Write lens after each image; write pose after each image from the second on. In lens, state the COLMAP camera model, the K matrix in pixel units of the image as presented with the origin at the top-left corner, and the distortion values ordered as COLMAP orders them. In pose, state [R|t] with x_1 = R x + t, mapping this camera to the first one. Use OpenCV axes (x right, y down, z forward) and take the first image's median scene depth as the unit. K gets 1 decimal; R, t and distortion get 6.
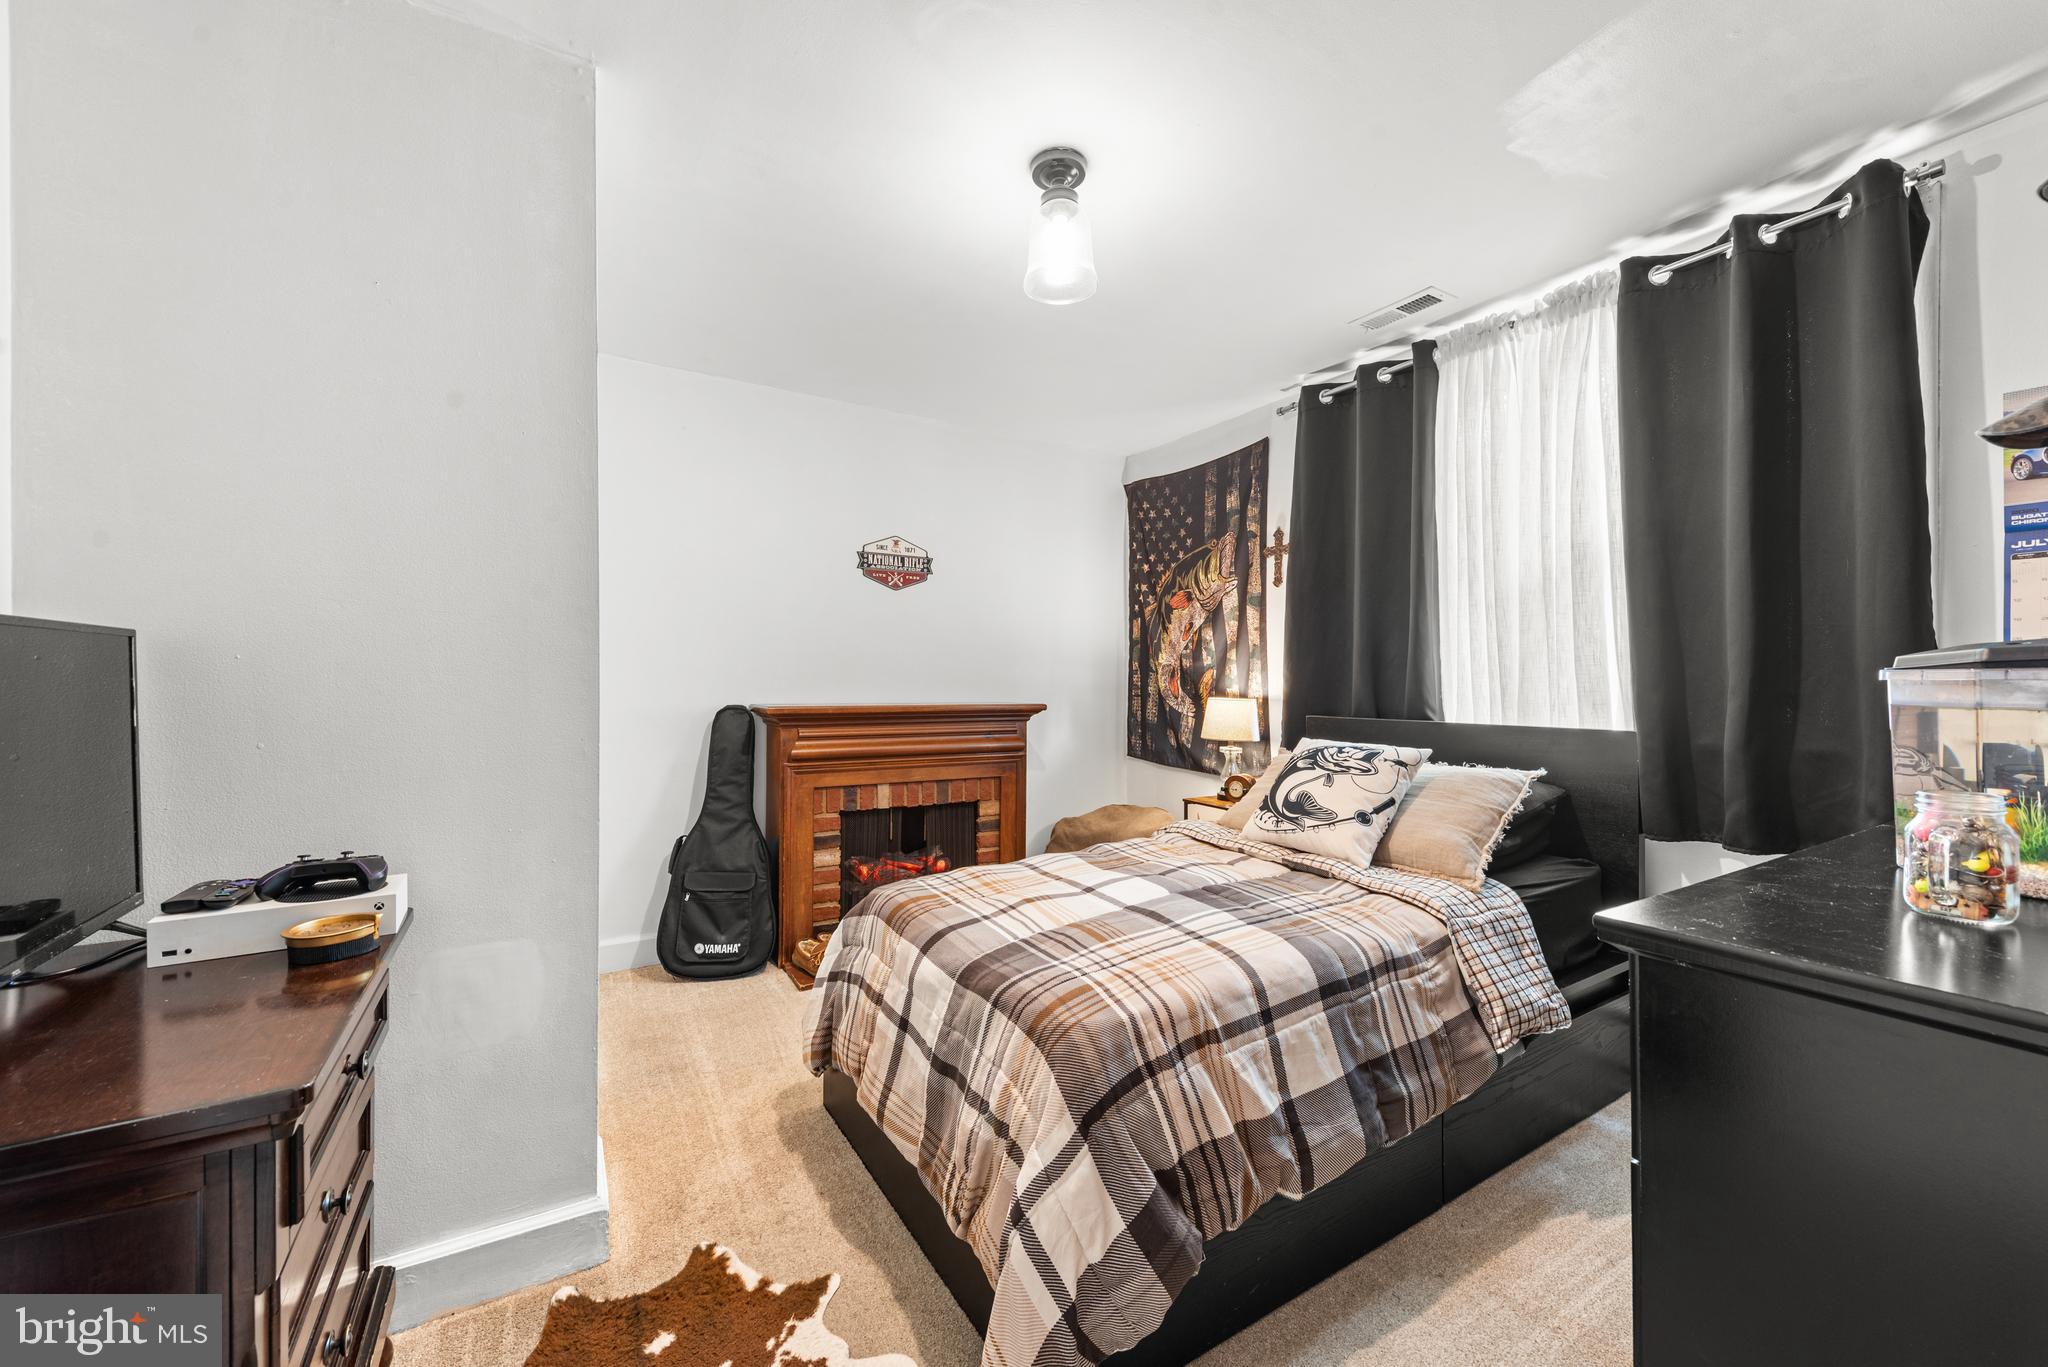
lens RADIAL K [[800.9, 0, 1021.7], [0, 800.9, 682.5], [0, 0, 1]] dist [0.014275, -0.004506]
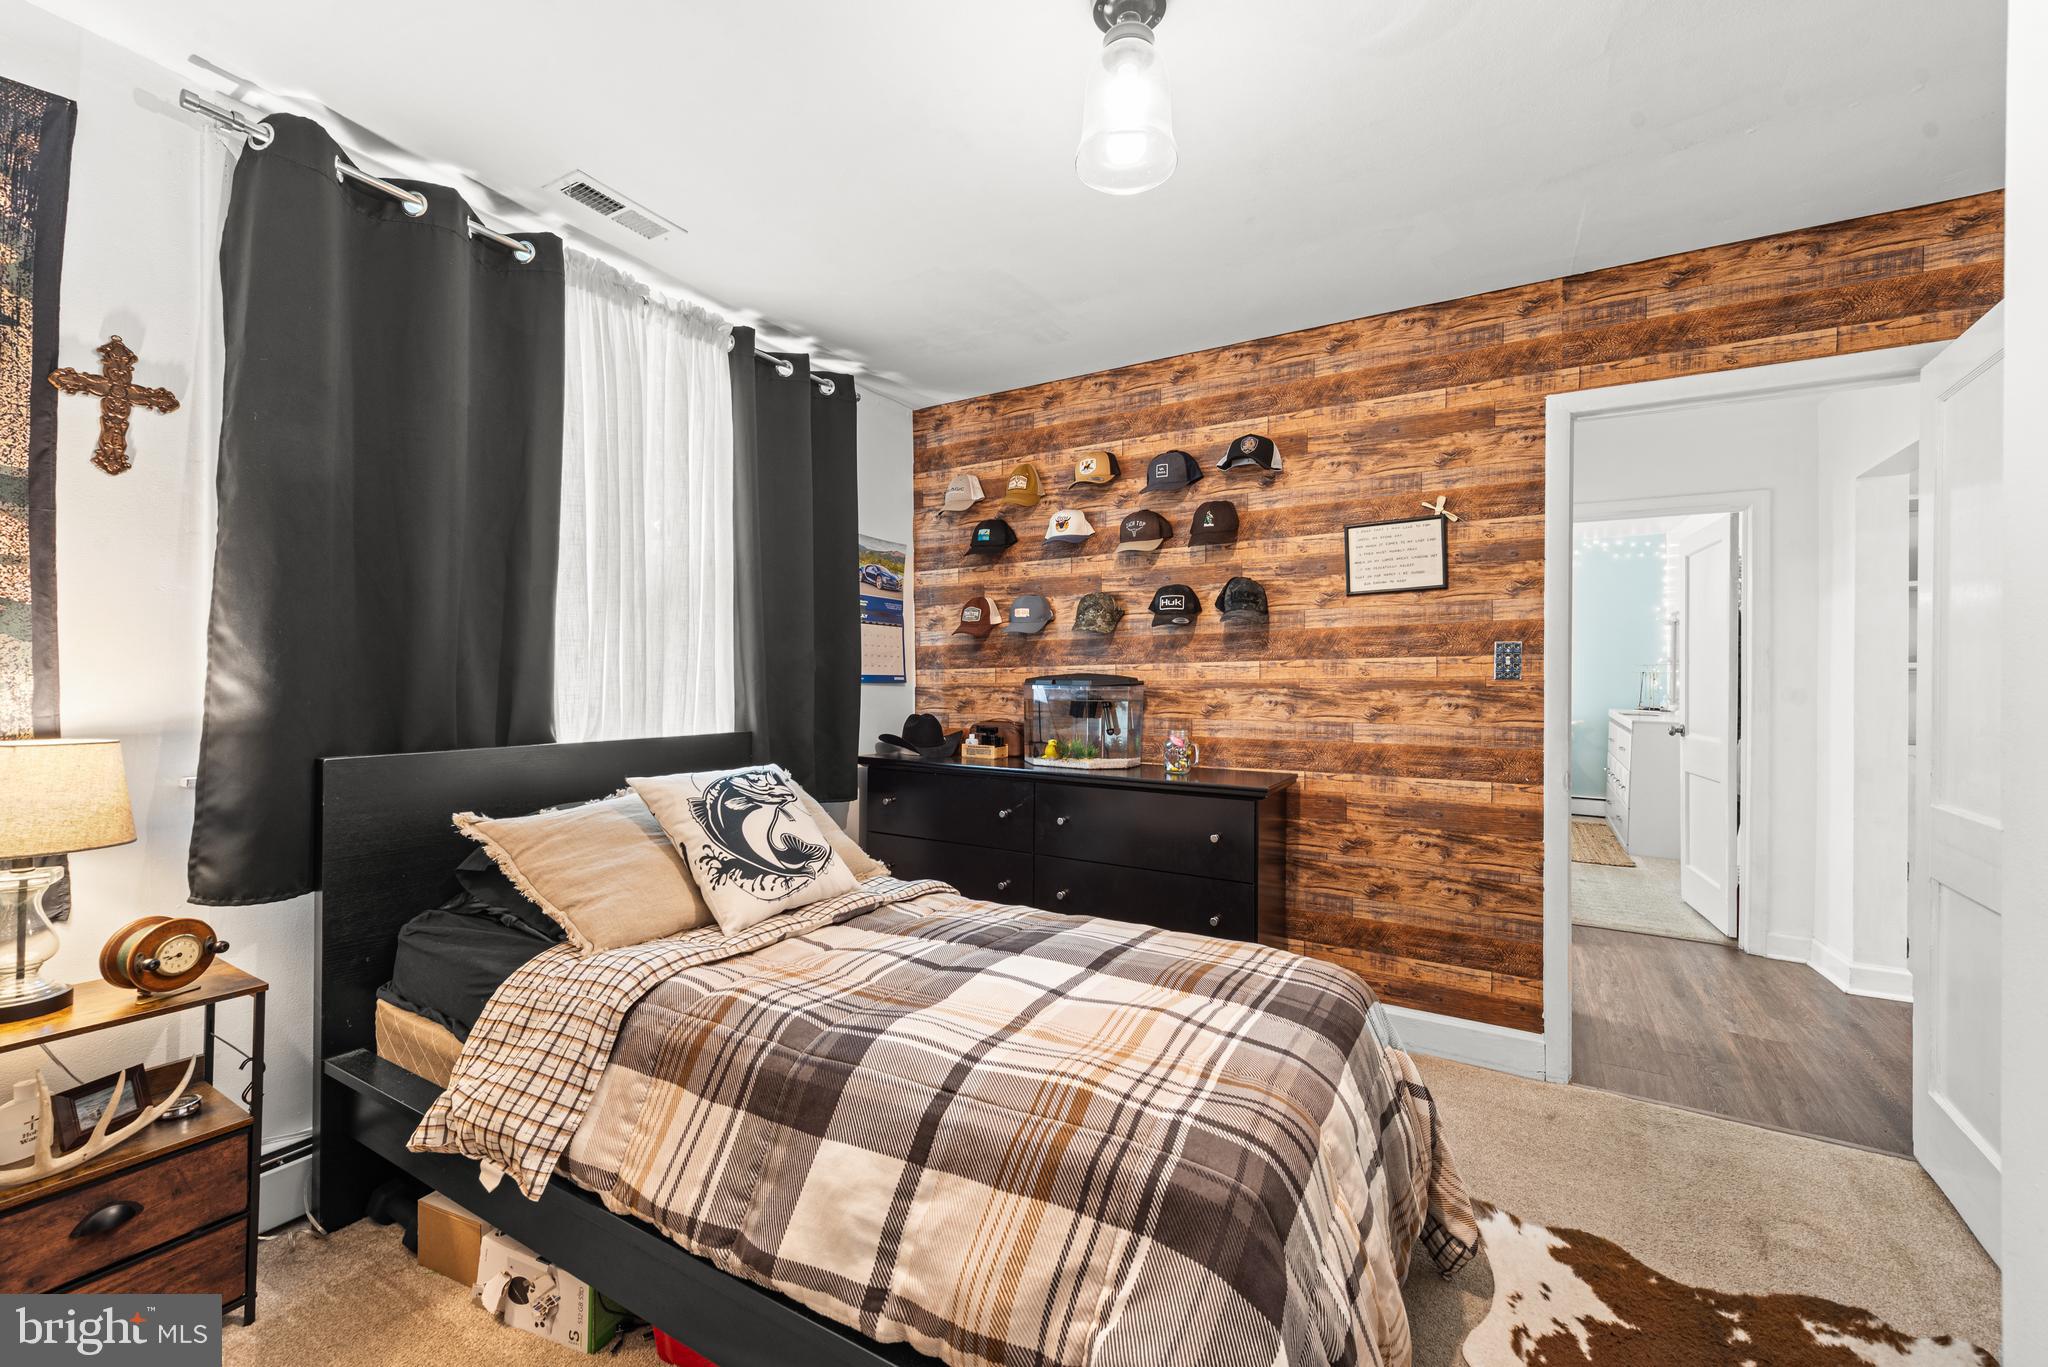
lens RADIAL K [[800.9, 0, 1034.0], [0, 800.9, 679.8], [0, 0, 1]] dist [0.014275, -0.004506]
pose [[-0.488931, -0.003530, 0.872315, -0.454201], [-0.005146, 0.999986, 0.001162, -0.018012], [-0.872307, -0.003921, -0.488942, 1.176517]]
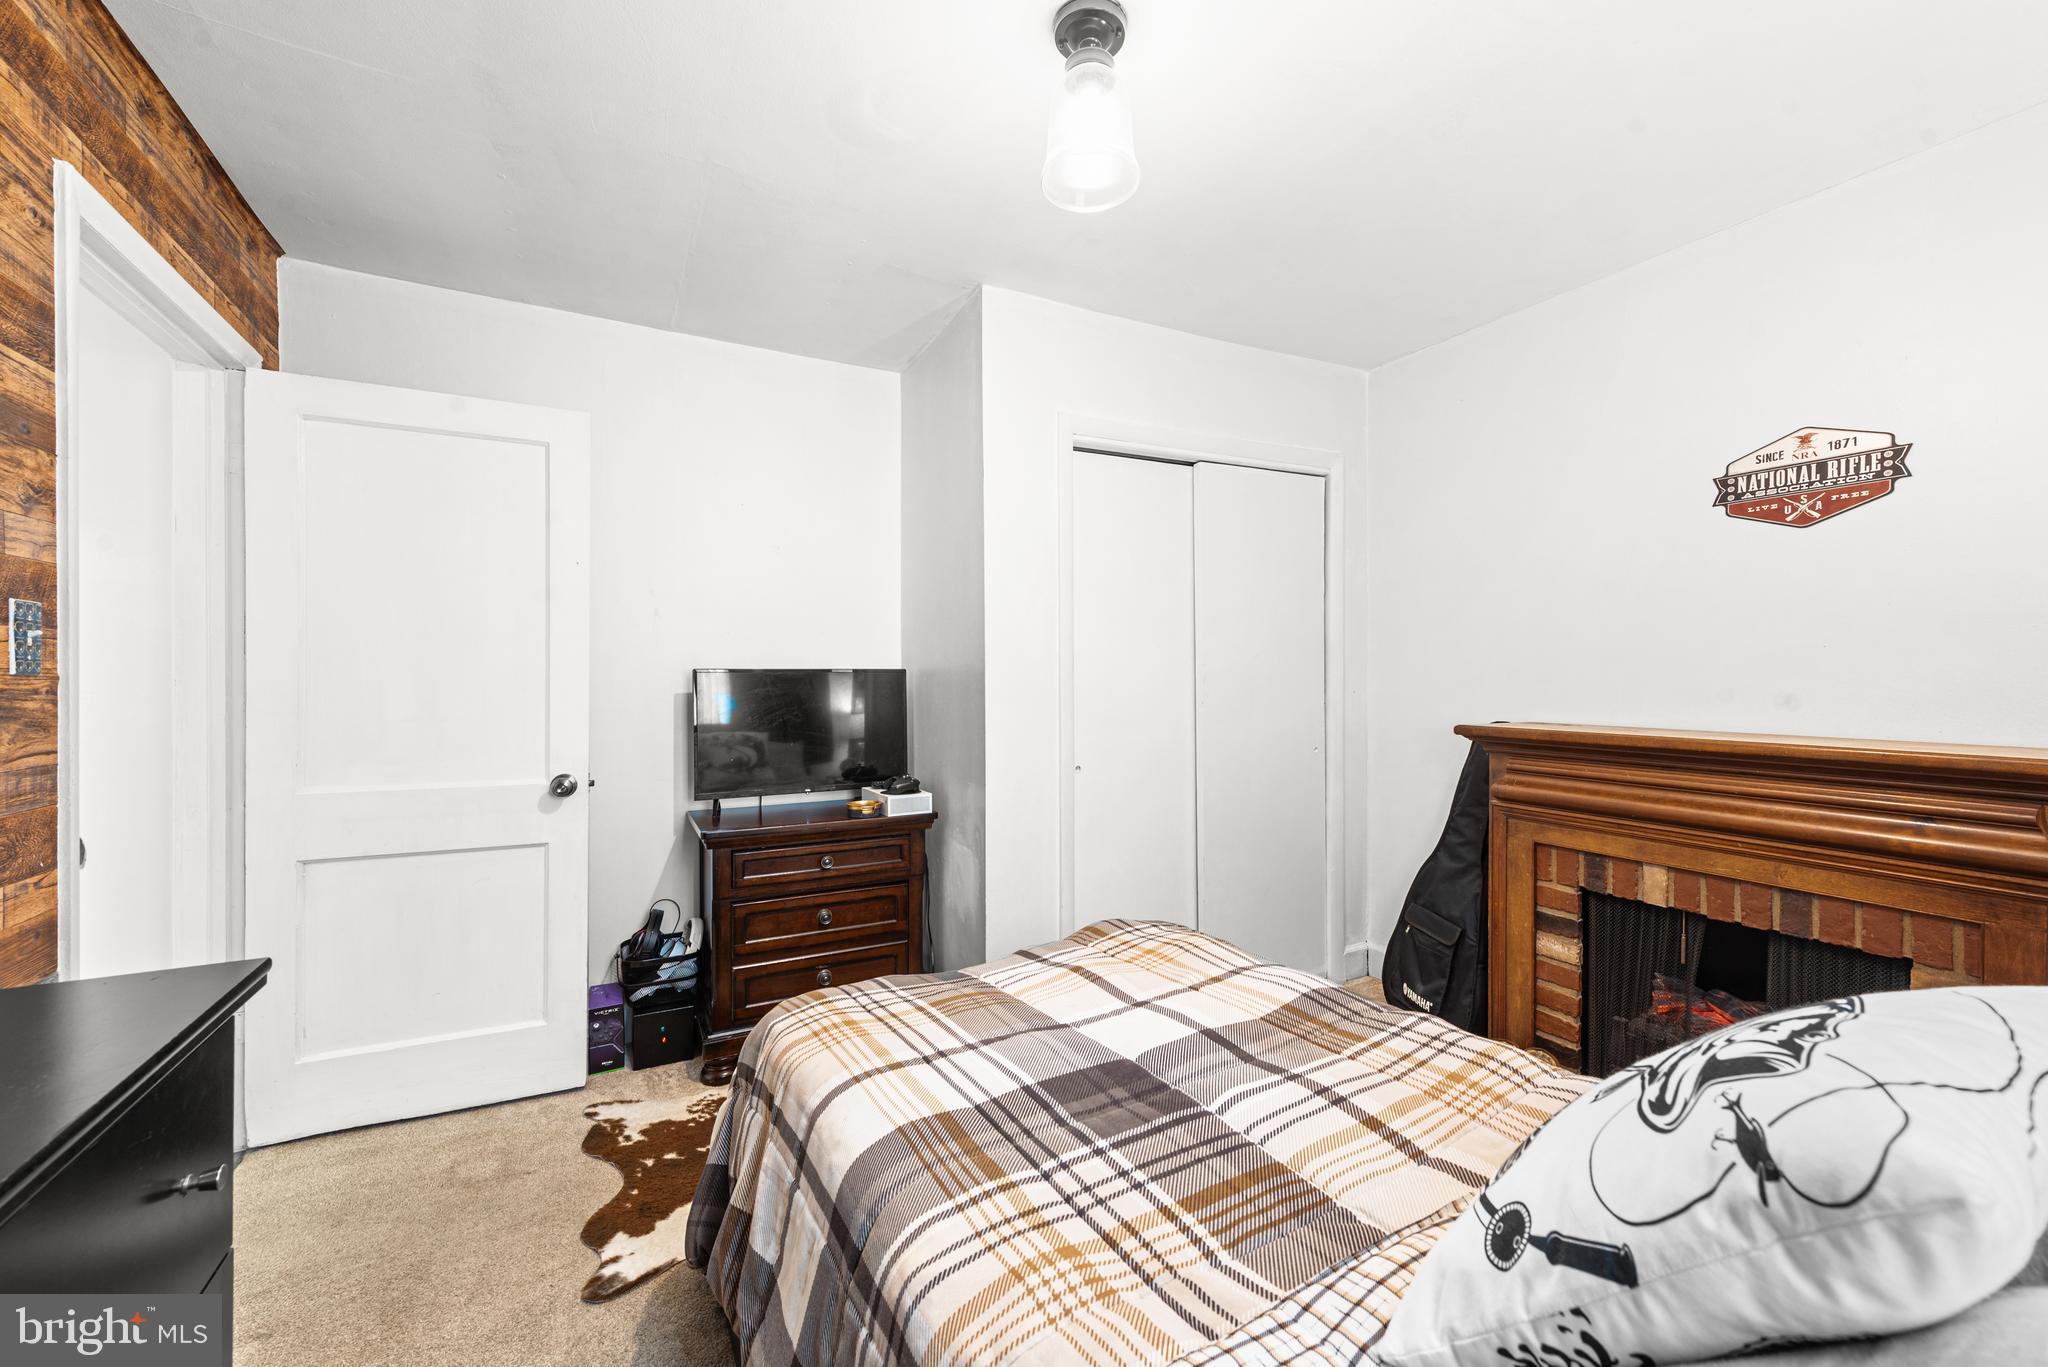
lens RADIAL K [[800.9, 0, 1026.3], [0, 800.9, 685.9], [0, 0, 1]] dist [0.014275, -0.004506]
pose [[-0.055140, 0.007203, -0.998453, 0.670543], [-0.001651, 0.999972, 0.007305, -0.018167], [0.998477, 0.002051, -0.055126, 0.807725]]
